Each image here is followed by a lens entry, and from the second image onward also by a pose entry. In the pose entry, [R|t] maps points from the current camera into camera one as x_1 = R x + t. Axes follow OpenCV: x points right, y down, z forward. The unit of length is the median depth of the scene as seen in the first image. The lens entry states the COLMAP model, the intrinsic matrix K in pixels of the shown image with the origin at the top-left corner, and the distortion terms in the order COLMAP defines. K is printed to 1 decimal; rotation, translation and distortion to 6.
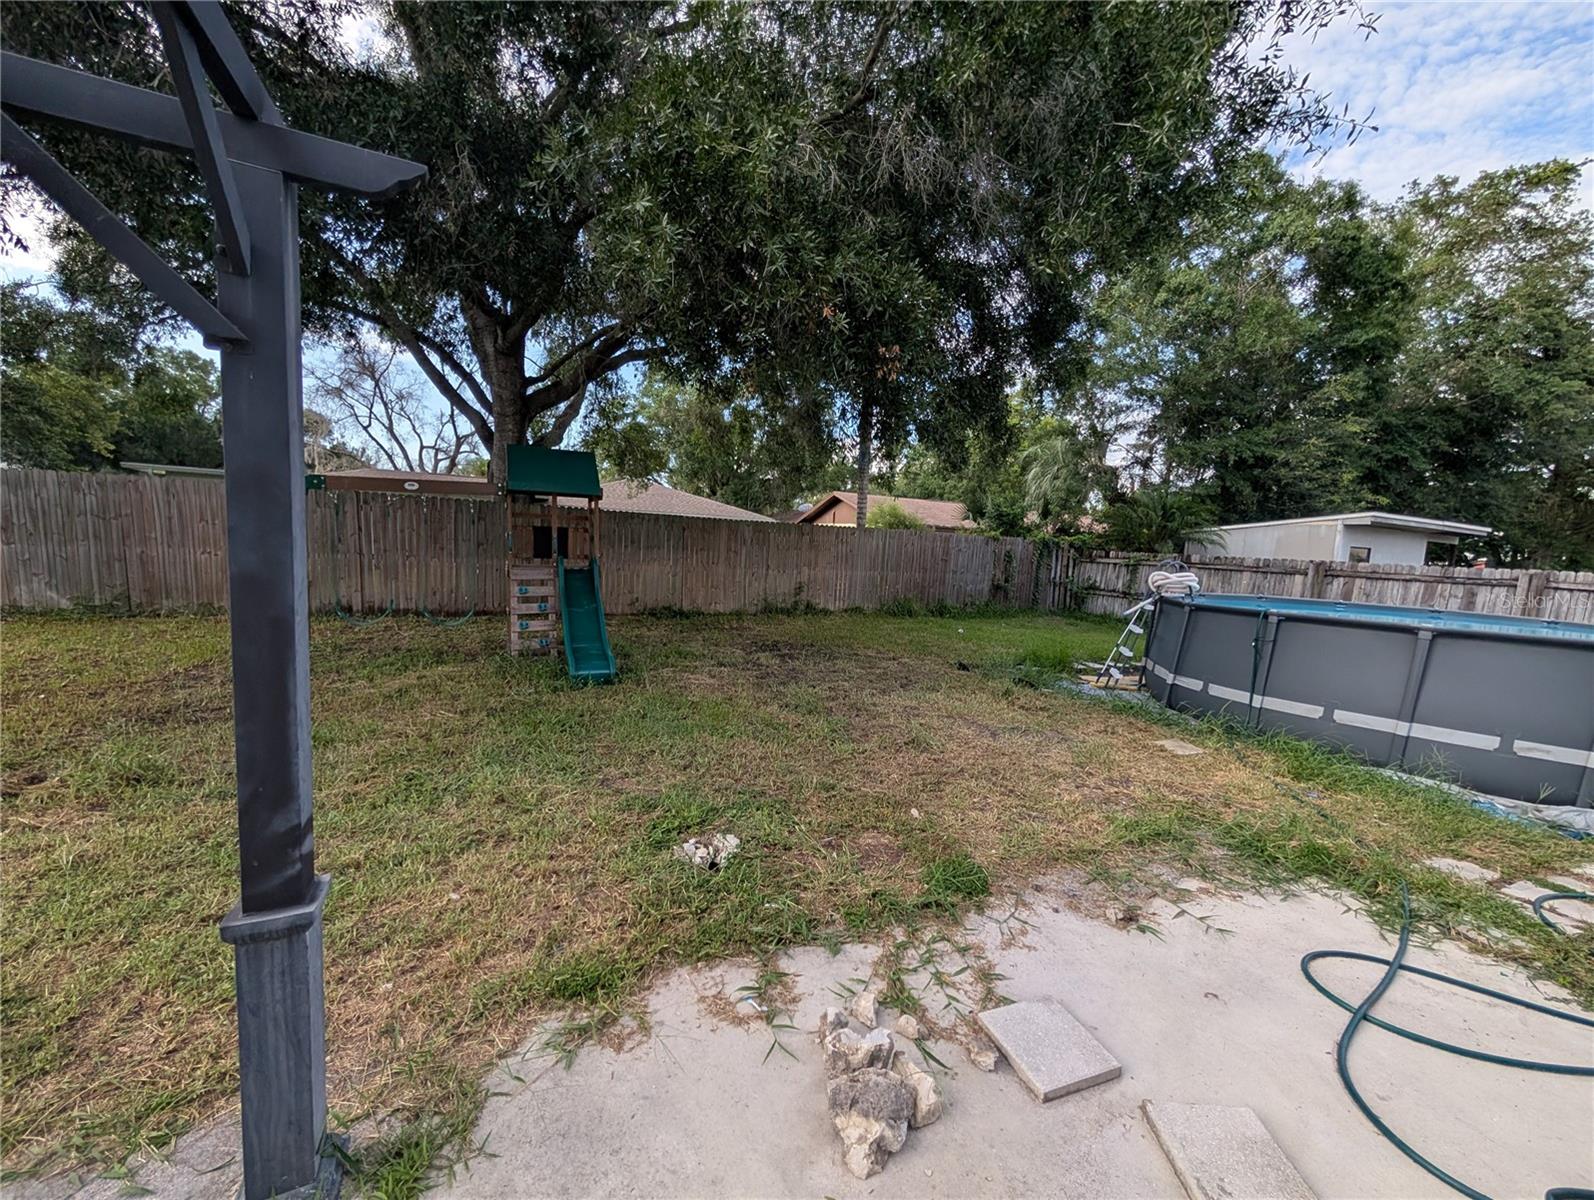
lens RADIAL K [[603.5, 0, 791.5], [0, 603.5, 603.7], [0, 0, 1]] dist [0.001541, 0.000038]
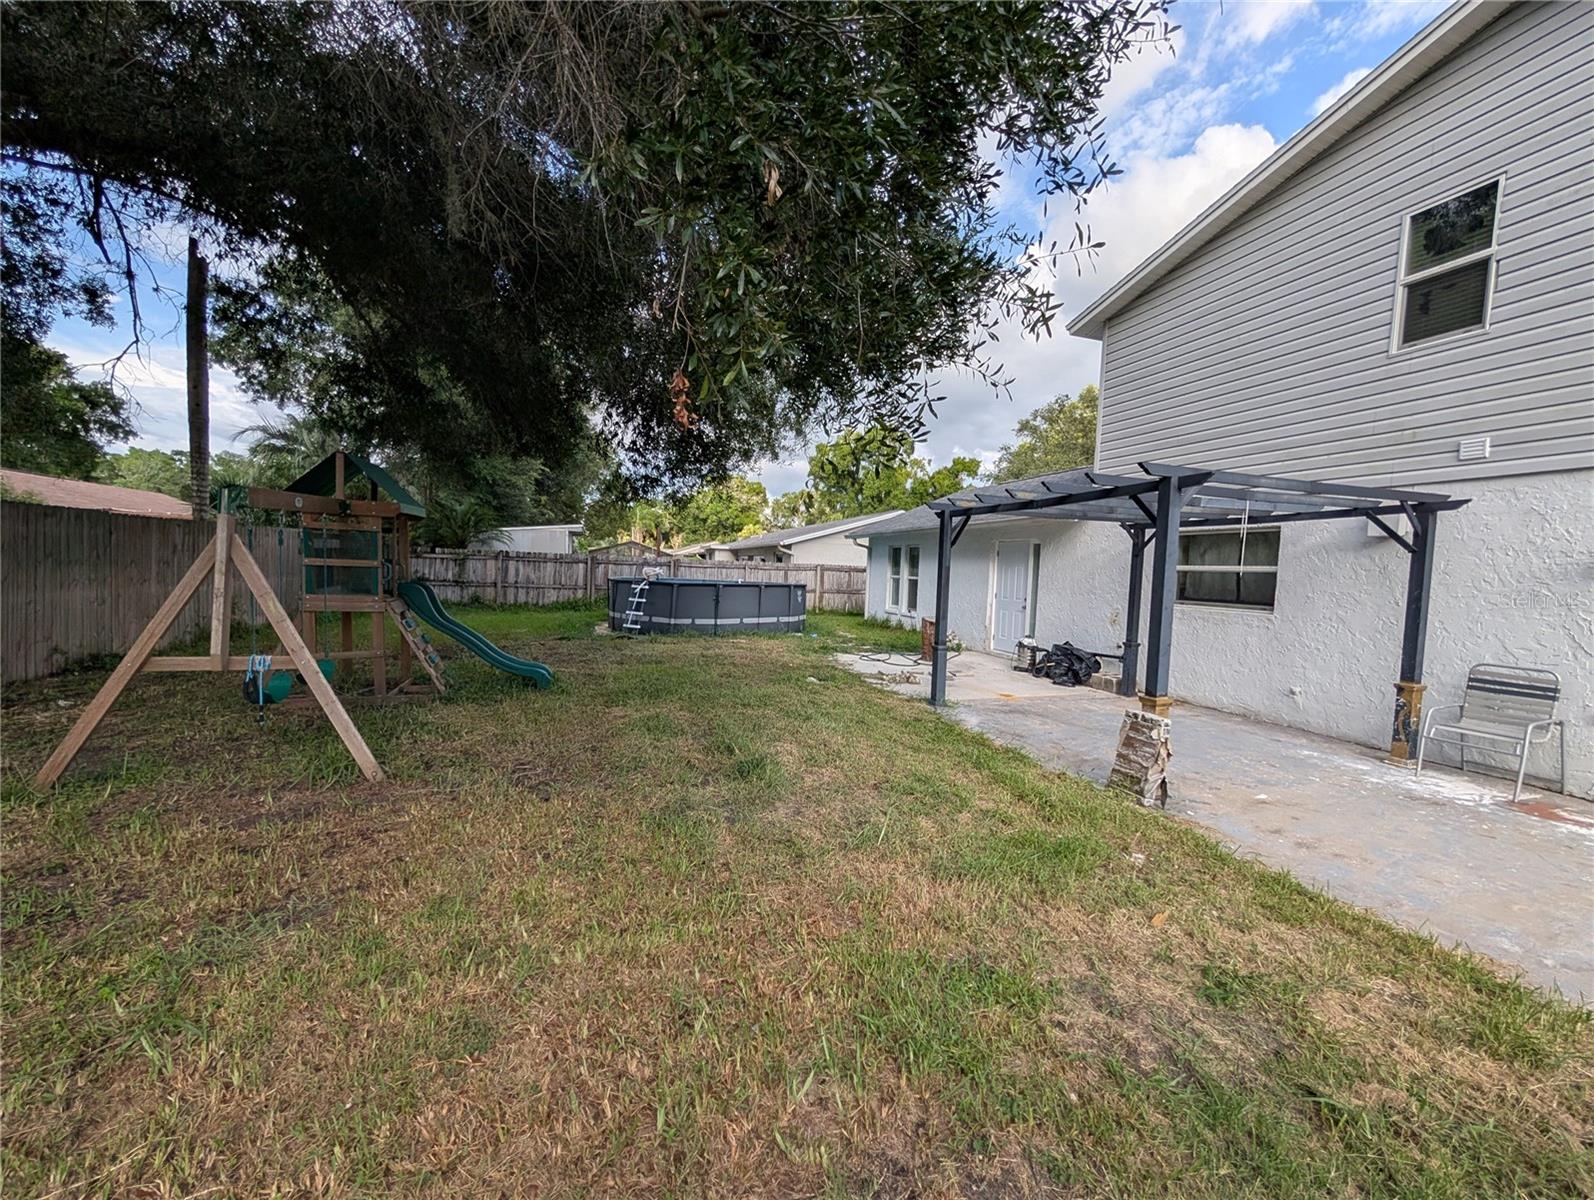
lens RADIAL K [[603.5, 0, 799.7], [0, 603.5, 614.1], [0, 0, 1]] dist [0.001541, 0.000038]
pose [[0.116726, -0.127246, 0.984979, -0.935017], [0.071215, 0.990278, 0.119492, -0.079064], [-0.990608, 0.056198, 0.124653, 0.241932]]
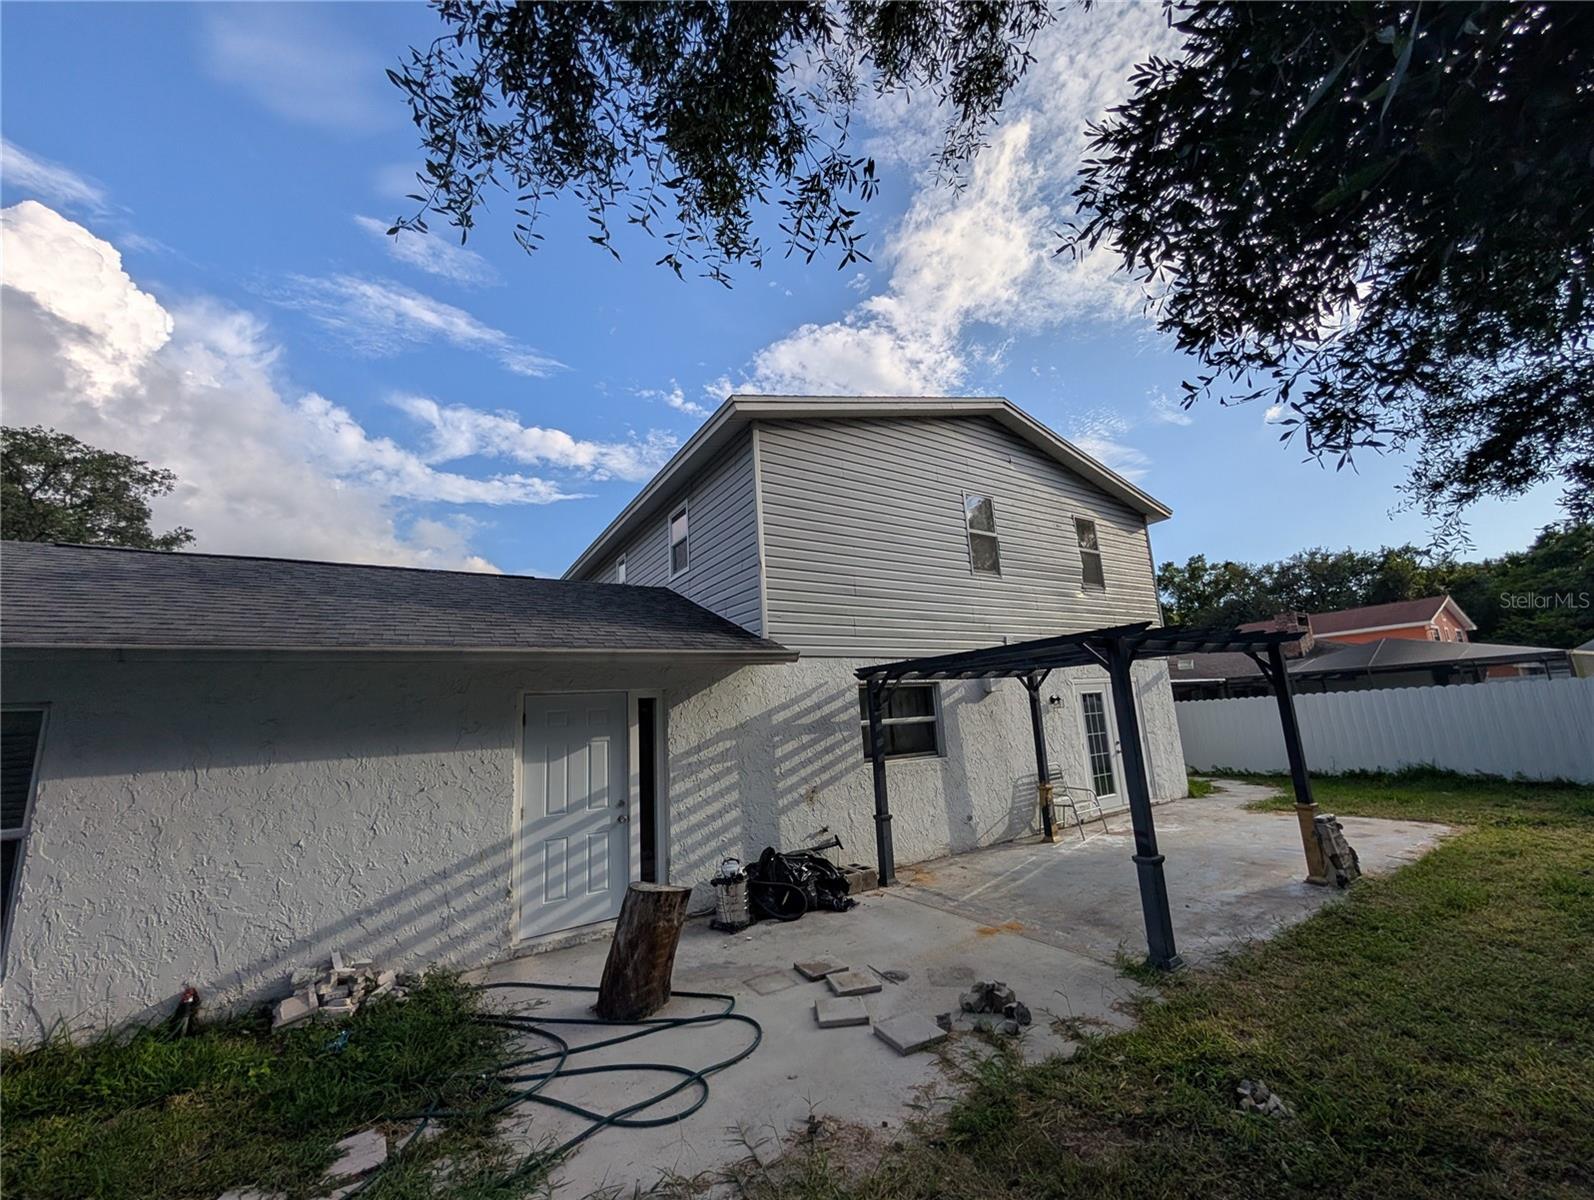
lens RADIAL K [[603.5, 0, 797.8], [0, 603.5, 604.7], [0, 0, 1]] dist [0.001541, 0.000038]
pose [[-0.991592, -0.020858, -0.127711, 0.220438], [-0.008291, 0.995137, -0.098150, -0.079511], [0.129137, -0.096266, -0.986943, 0.624672]]
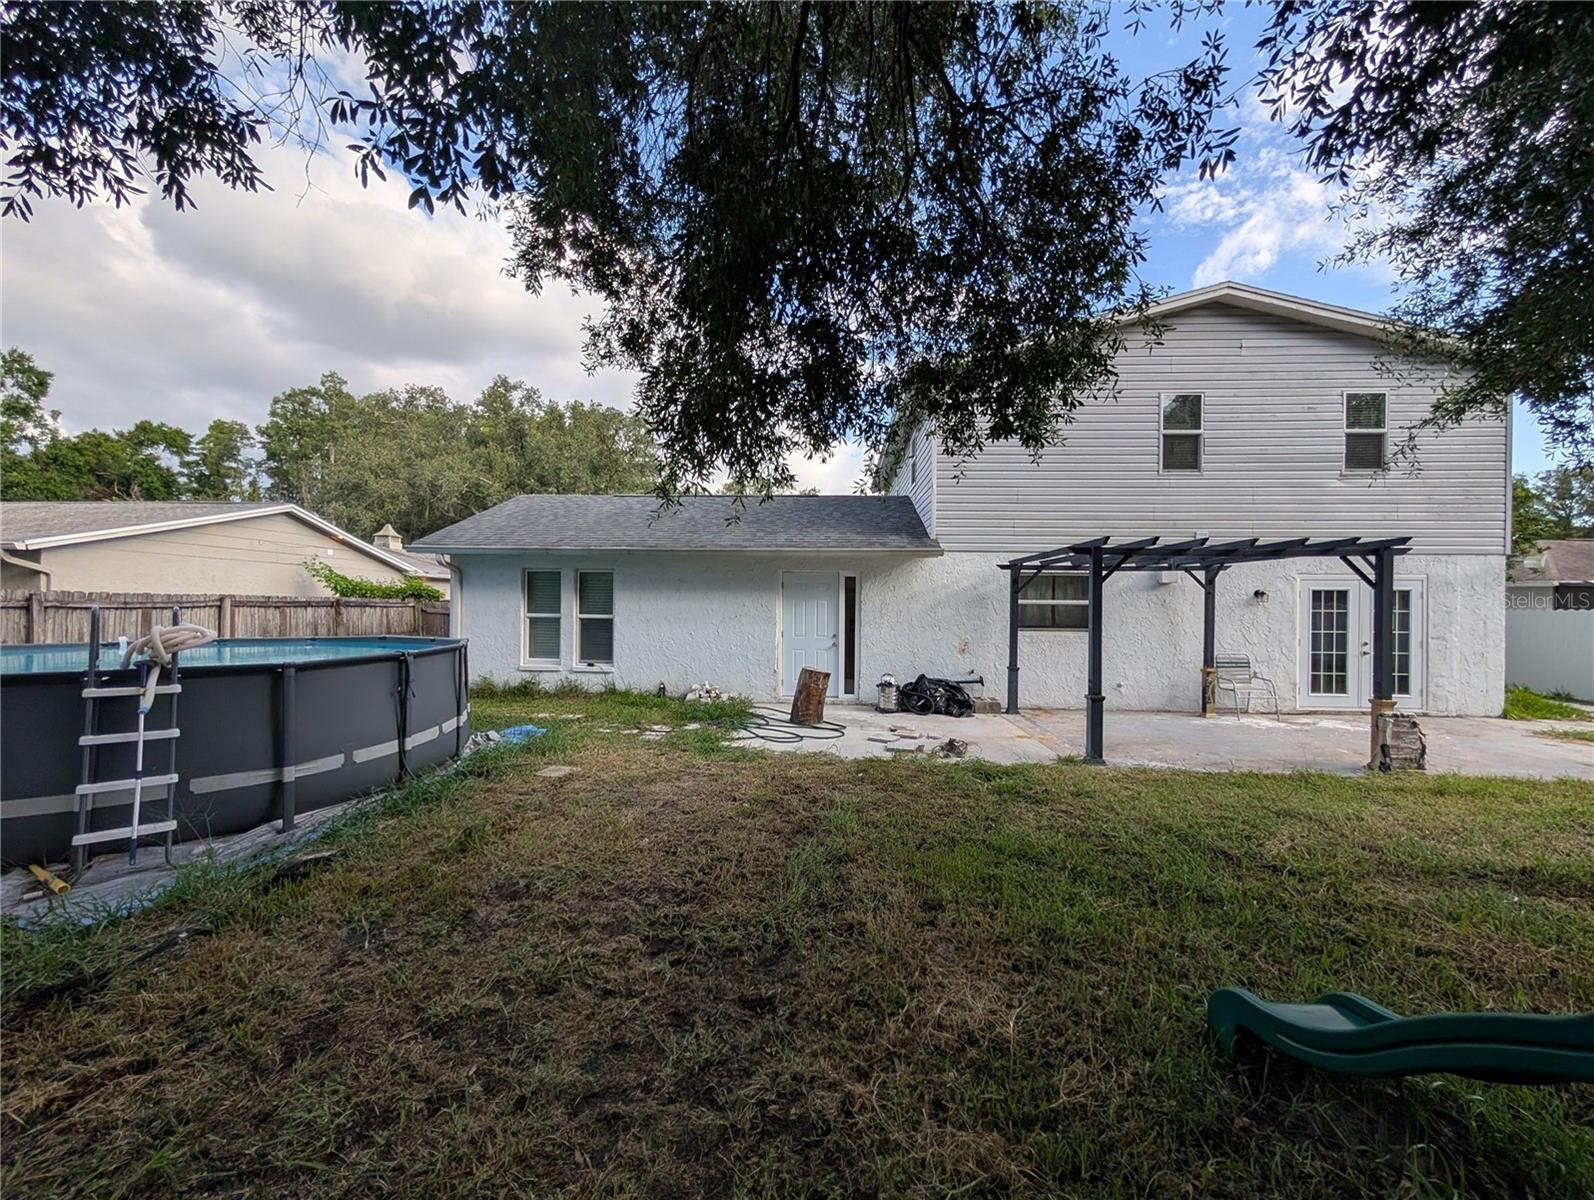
lens RADIAL K [[603.5, 0, 800.2], [0, 603.5, 613.3], [0, 0, 1]] dist [0.001541, 0.000038]
pose [[-0.879386, -0.070176, 0.470909, -0.150881], [-0.011574, 0.991937, 0.126206, -0.113260], [-0.475968, 0.105533, -0.873108, 0.952057]]
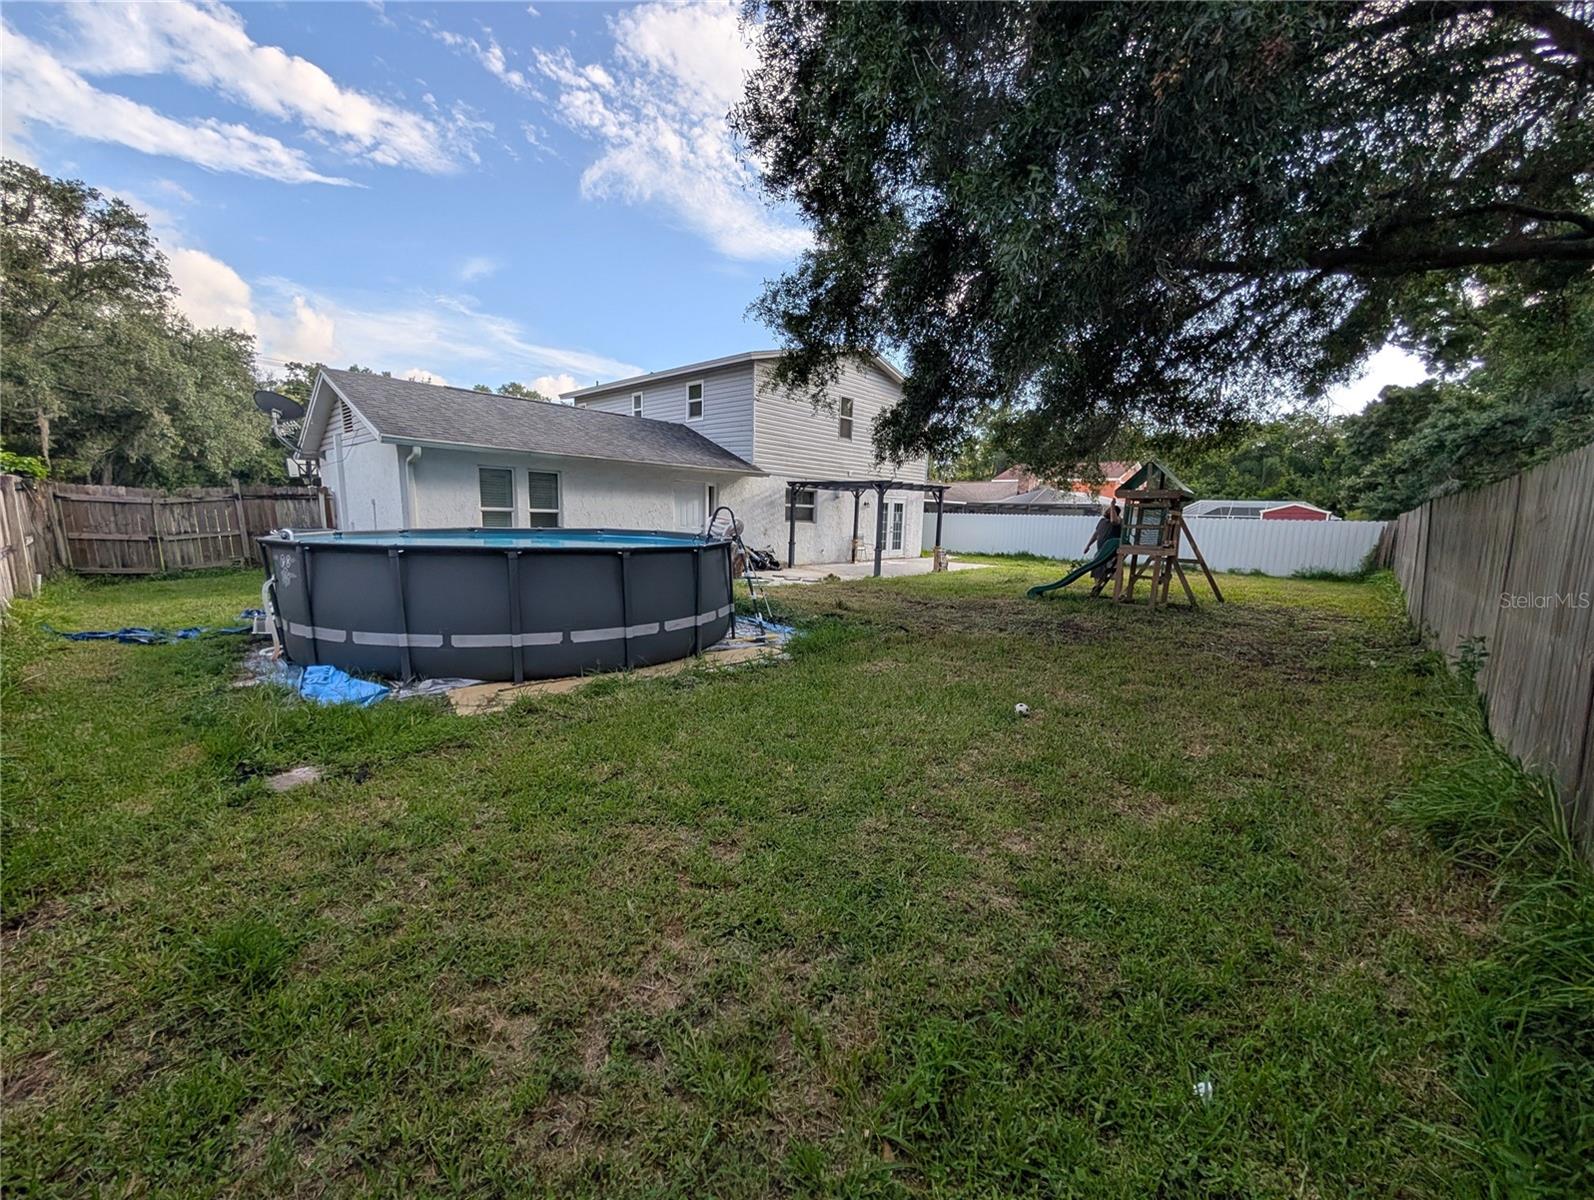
lens RADIAL K [[603.5, 0, 795.1], [0, 603.5, 611.2], [0, 0, 1]] dist [0.001541, 0.000038]
pose [[-0.921368, -0.022476, -0.388040, 0.735616], [-0.120625, 0.965570, 0.230485, -0.120778], [0.369499, 0.259169, -0.892357, 1.619763]]
